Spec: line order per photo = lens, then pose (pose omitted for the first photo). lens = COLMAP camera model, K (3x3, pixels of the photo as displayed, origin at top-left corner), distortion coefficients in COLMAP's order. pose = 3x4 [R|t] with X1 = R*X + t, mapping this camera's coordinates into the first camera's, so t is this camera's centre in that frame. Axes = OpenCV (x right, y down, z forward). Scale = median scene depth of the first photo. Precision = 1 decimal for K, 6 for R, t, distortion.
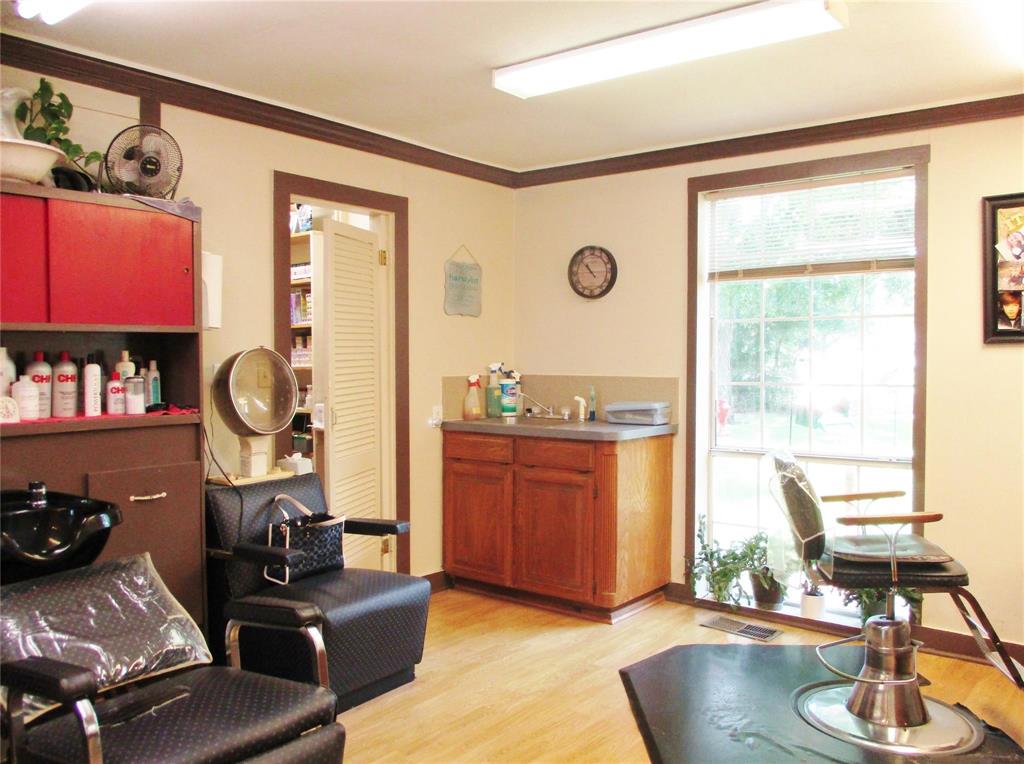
lens RADIAL K [[849.7, 0, 505.6], [0, 849.7, 376.0], [0, 0, 1]] dist [-0.036701, 0.013762]
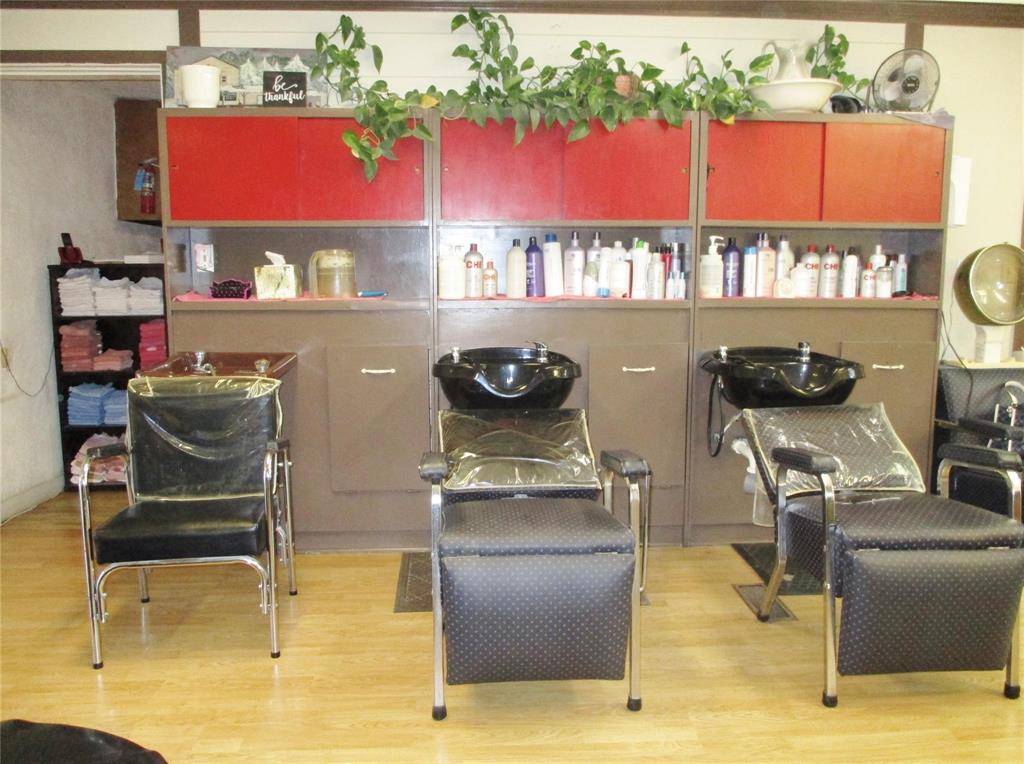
lens RADIAL K [[849.7, 0, 512.7], [0, 849.7, 376.3], [0, 0, 1]] dist [-0.036701, 0.013762]
pose [[0.668630, 0.103426, -0.736367, 0.130743], [-0.029196, 0.993168, 0.112984, 0.043836], [0.743021, -0.054046, 0.667082, -0.248530]]
